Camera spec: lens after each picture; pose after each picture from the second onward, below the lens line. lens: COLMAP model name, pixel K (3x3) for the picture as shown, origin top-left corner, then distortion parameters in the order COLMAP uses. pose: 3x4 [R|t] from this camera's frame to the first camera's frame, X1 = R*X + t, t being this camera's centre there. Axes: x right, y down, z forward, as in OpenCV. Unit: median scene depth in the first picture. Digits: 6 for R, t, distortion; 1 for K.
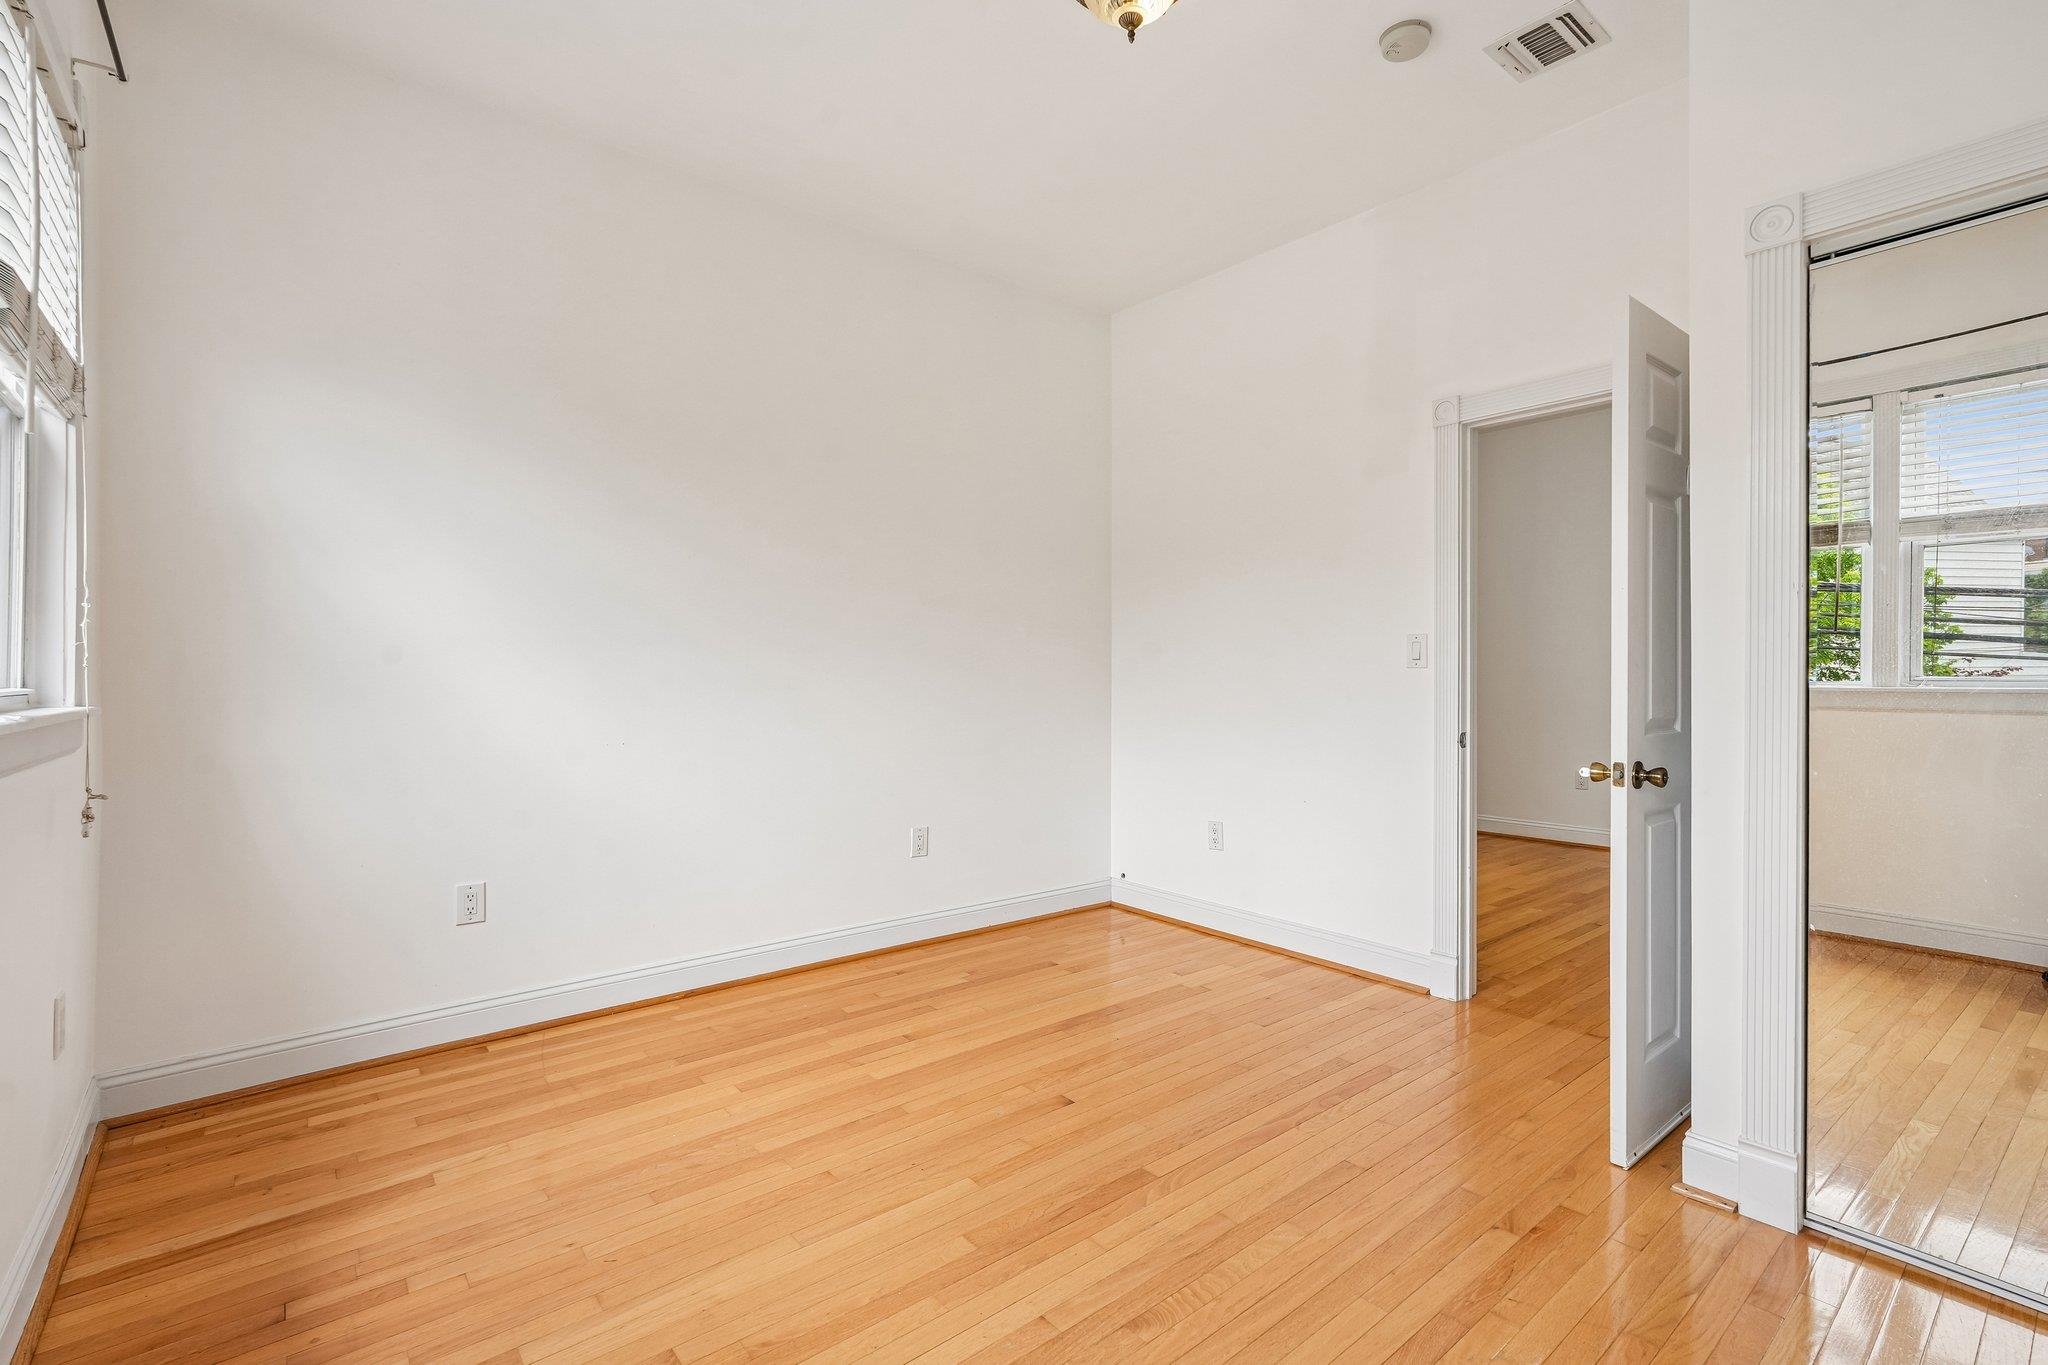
lens RADIAL K [[927.7, 0, 1021.7], [0, 927.7, 680.3], [0, 0, 1]] dist [-0.008333, 0.006017]
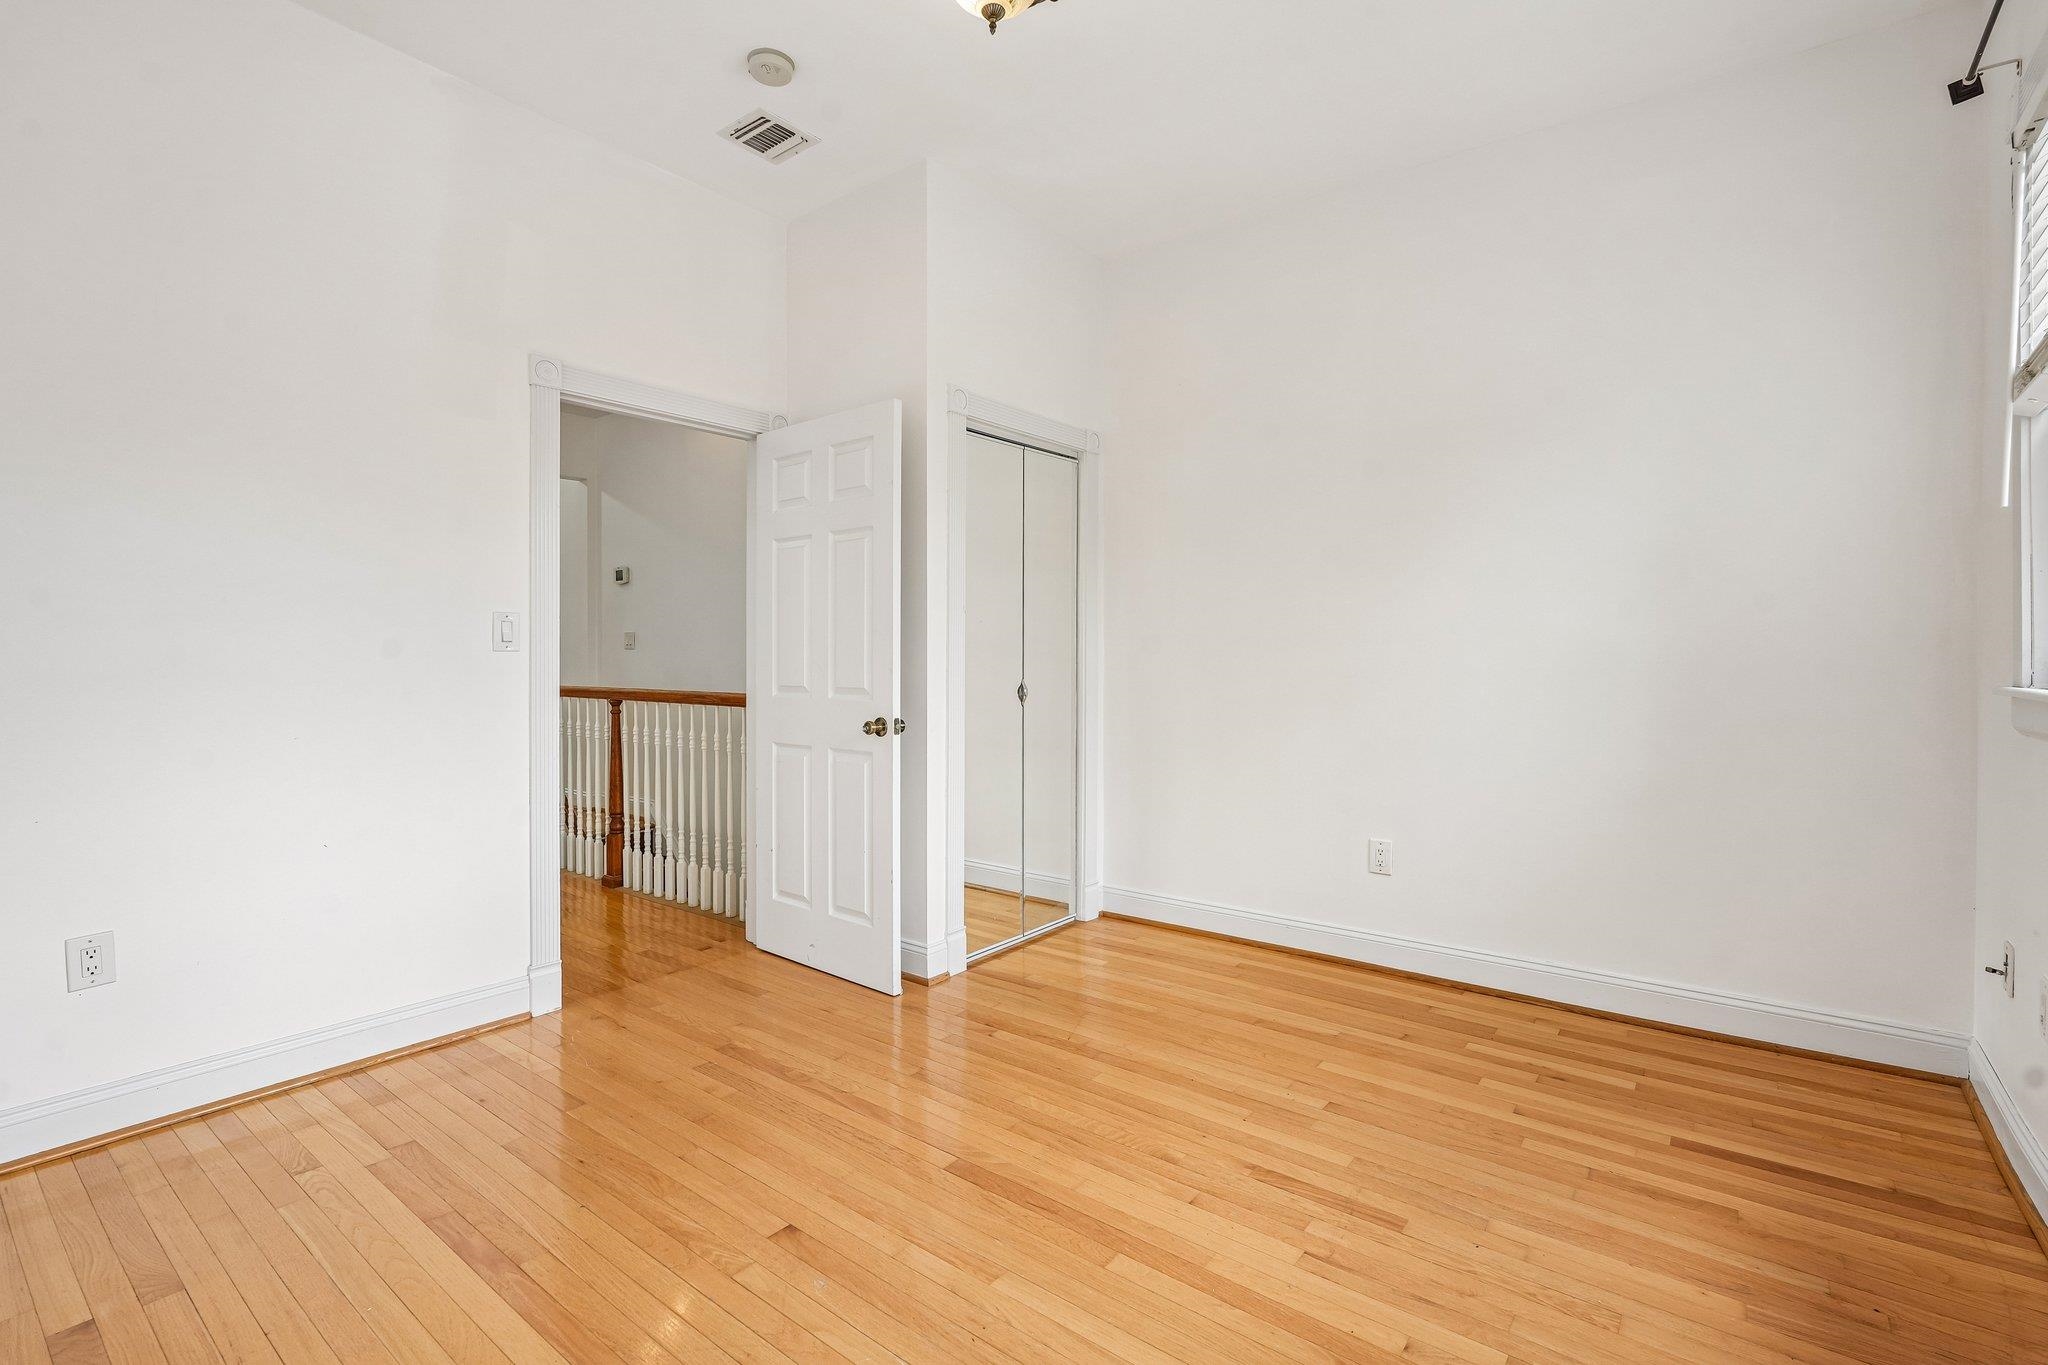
lens RADIAL K [[927.7, 0, 1035.3], [0, 927.7, 663.1], [0, 0, 1]] dist [-0.008333, 0.006017]
pose [[-0.230767, -0.007766, 0.972978, -0.742764], [0.005990, 0.999938, 0.009401, -0.012572], [-0.972991, 0.007997, -0.230706, 1.000765]]
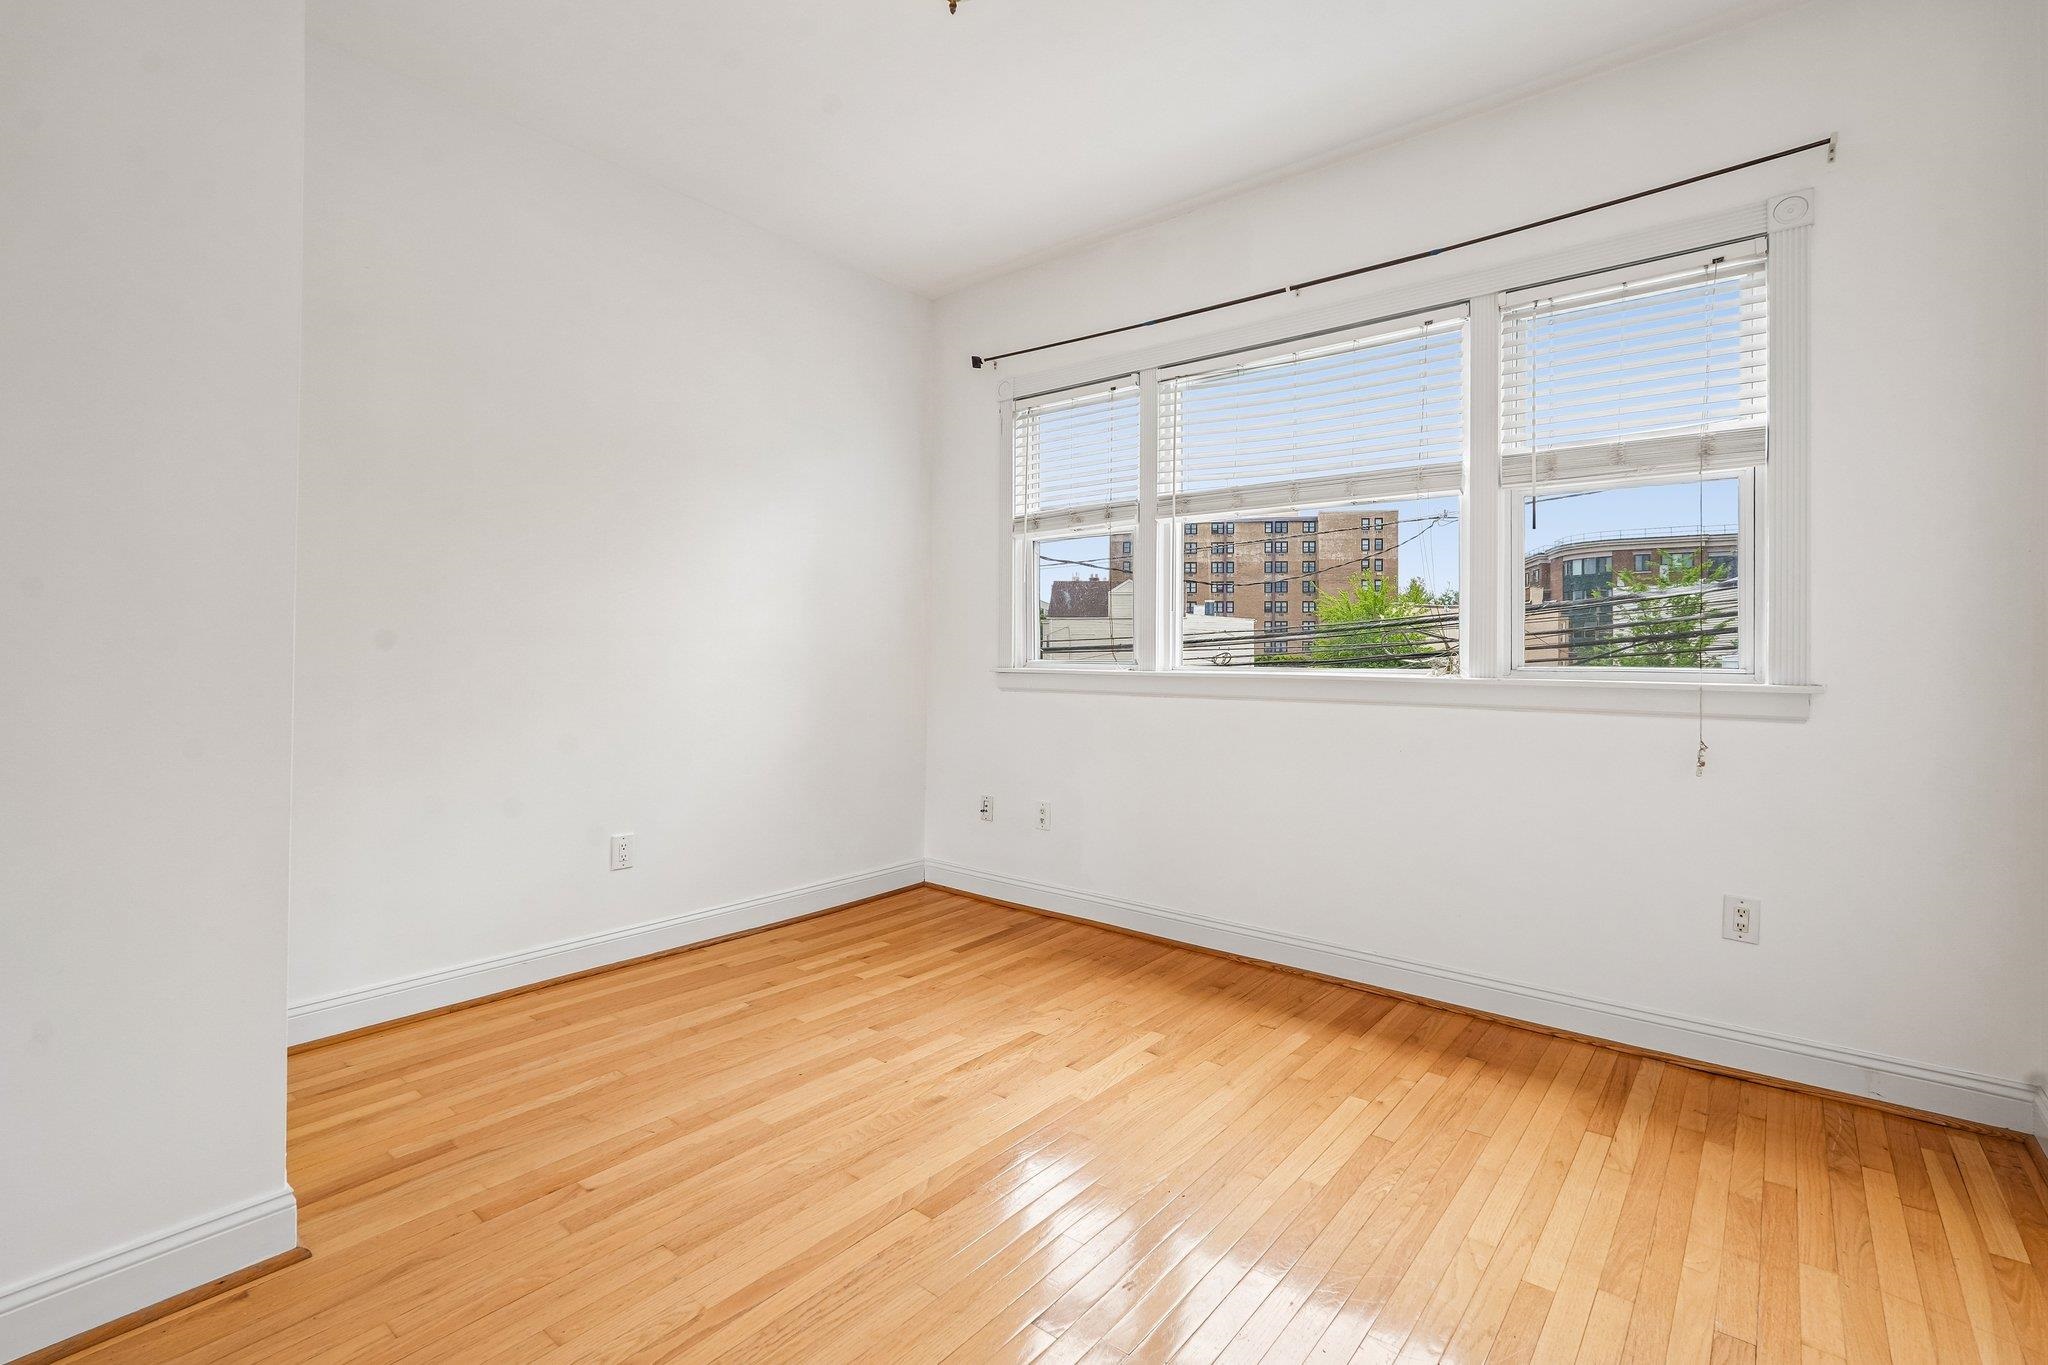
lens RADIAL K [[927.7, 0, 1023.5], [0, 927.7, 662.6], [0, 0, 1]] dist [-0.008333, 0.006017]
pose [[-0.981527, -0.003936, -0.191286, 0.188347], [-0.006693, 0.999883, 0.013771, -0.009769], [0.191209, 0.014797, -0.981438, 1.656256]]
